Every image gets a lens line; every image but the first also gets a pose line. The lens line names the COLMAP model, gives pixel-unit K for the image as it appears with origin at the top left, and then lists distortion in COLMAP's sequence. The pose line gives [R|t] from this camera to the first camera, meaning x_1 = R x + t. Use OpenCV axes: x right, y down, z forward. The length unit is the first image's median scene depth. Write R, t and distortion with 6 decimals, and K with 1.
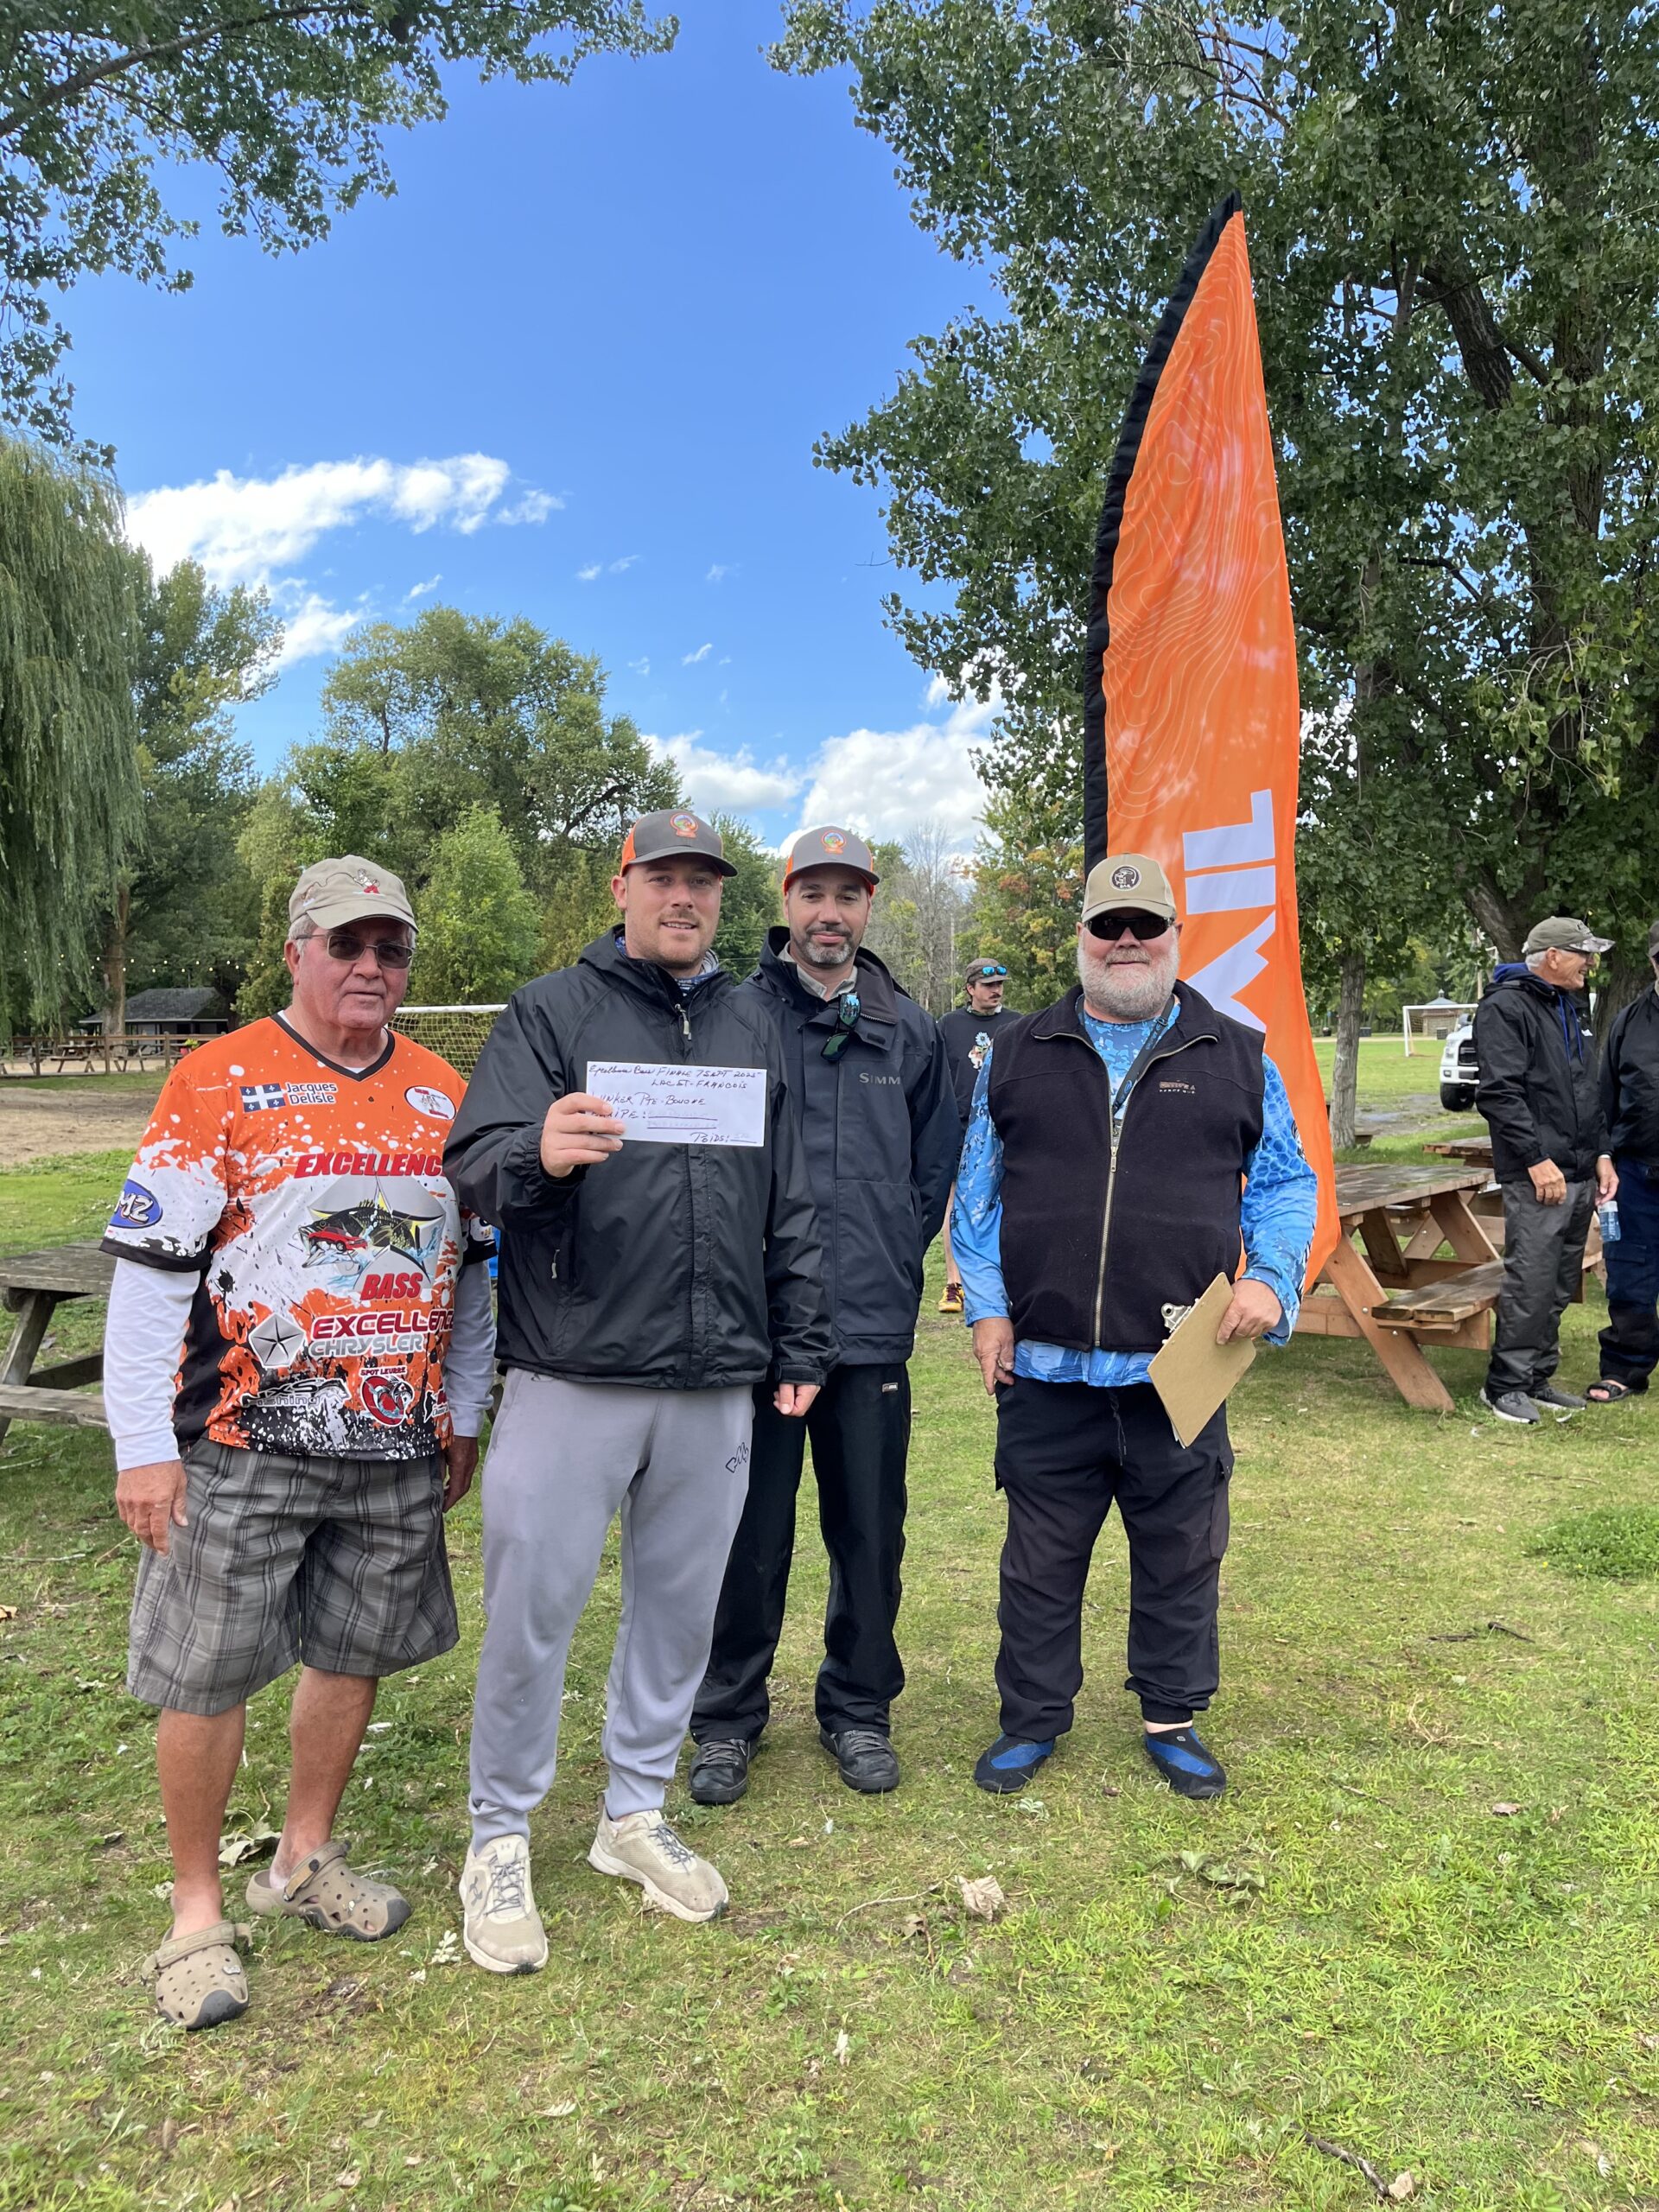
lens RADIAL K [[1809.4, 0, 863.2], [0, 1809.4, 1107.9], [0, 0, 1]] dist [0.076924, -0.128779]
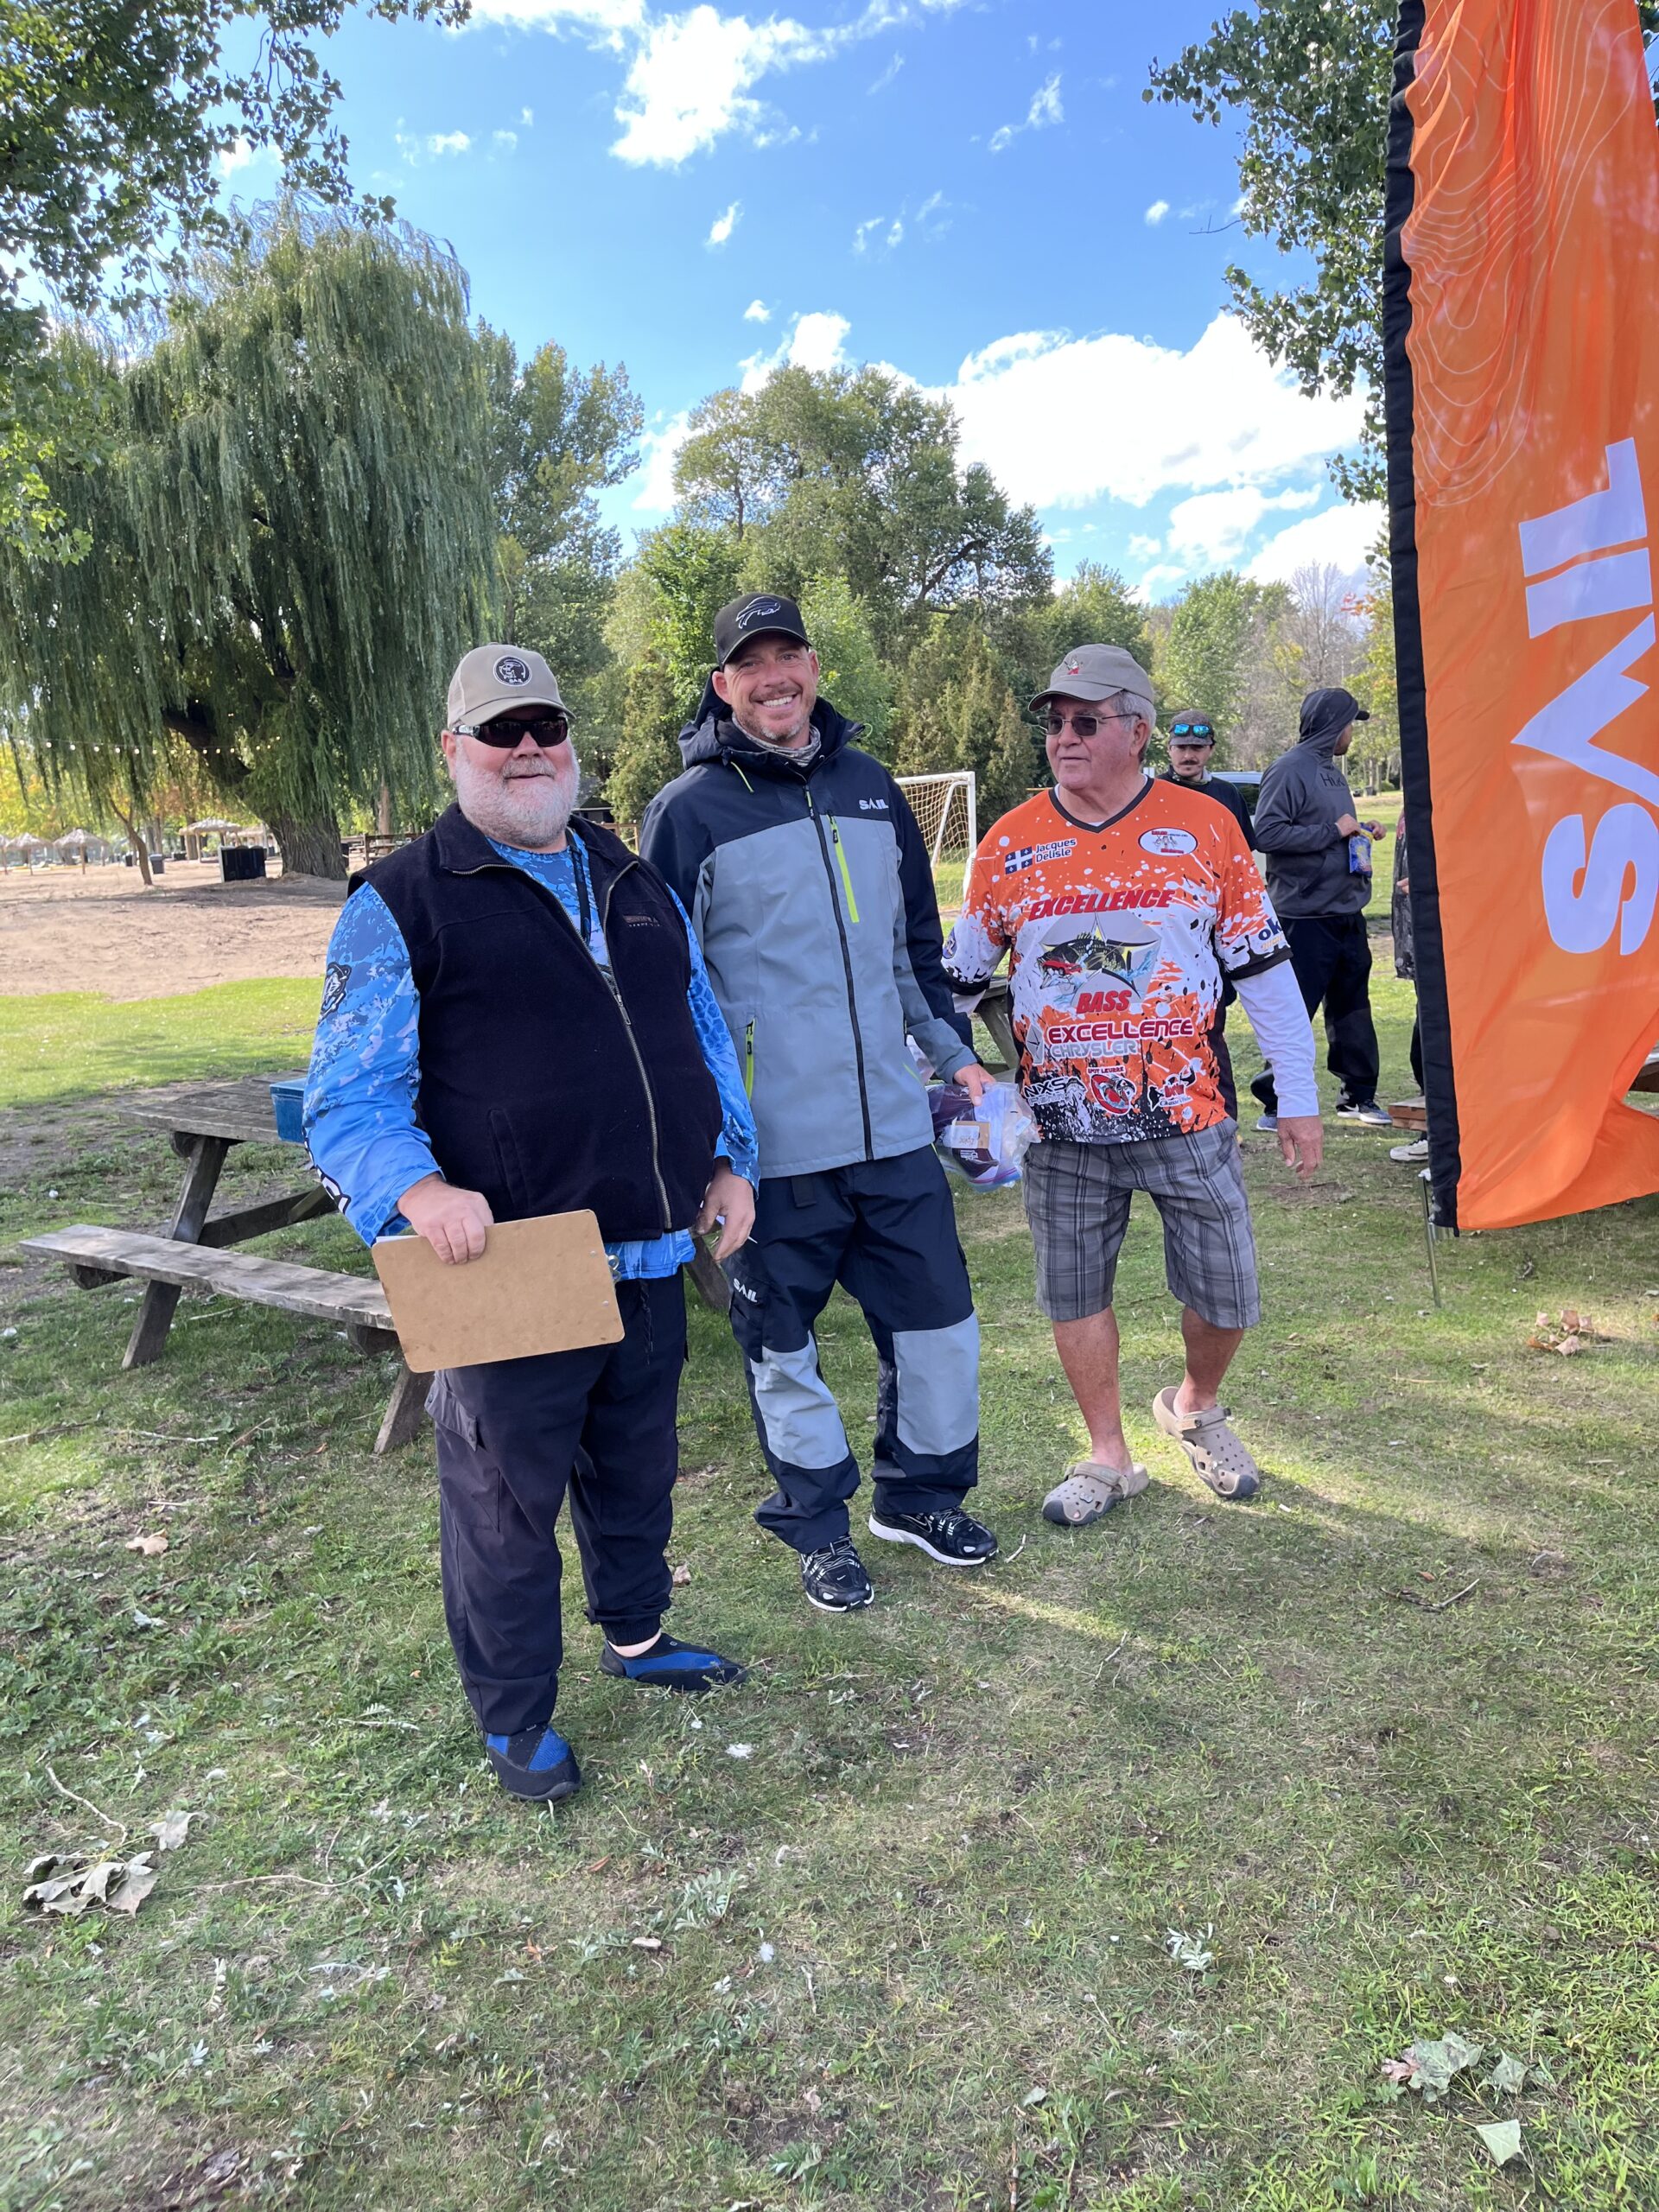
lens RADIAL K [[1744.9, 0, 835.3], [0, 1744.9, 1122.9], [0, 0, 1]] dist [0.067999, -0.112858]
pose [[0.970922, 0.000177, -0.239396, 0.031878], [0.033765, 0.989902, 0.137676, -0.007976], [0.237003, -0.141756, 0.961111, 0.103381]]
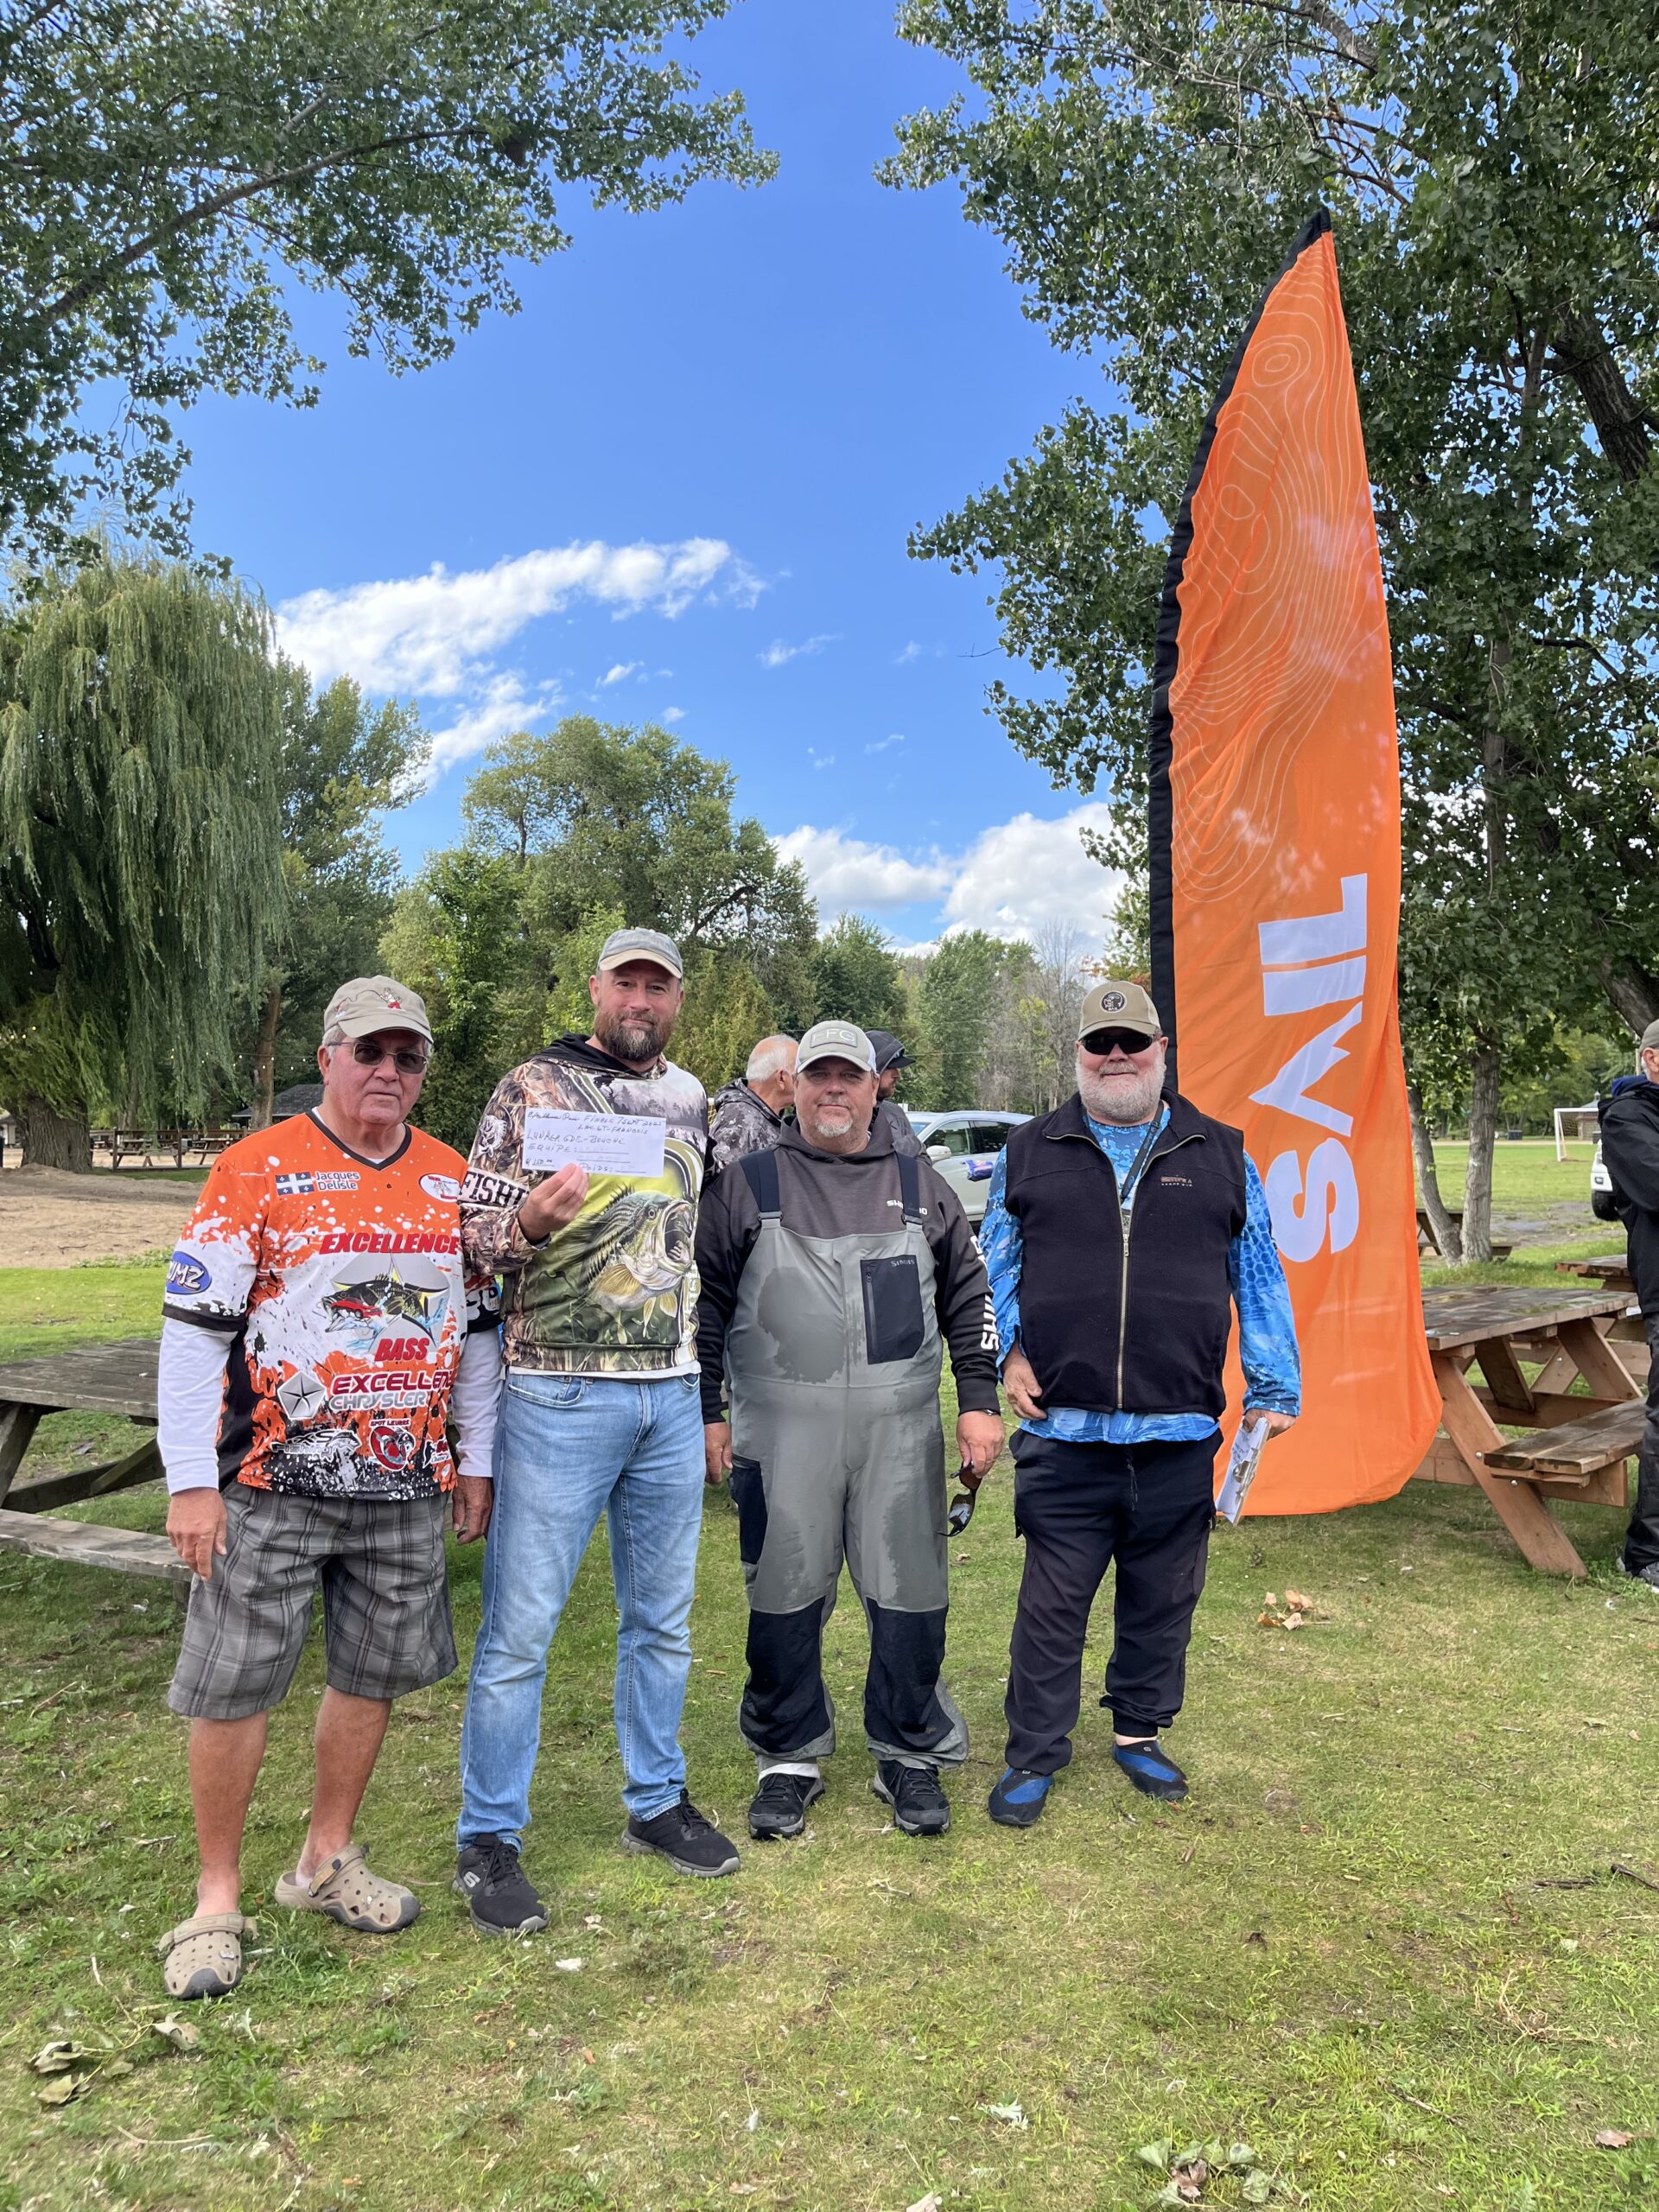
lens RADIAL K [[1772.1, 0, 827.8], [0, 1772.1, 1096.7], [0, 0, 1]] dist [0.094755, -0.160598]
pose [[0.994799, 0.005407, -0.101709, 0.026045], [-0.011481, 0.998178, -0.059233, -0.003605], [0.101203, 0.060093, 0.993049, 0.051654]]
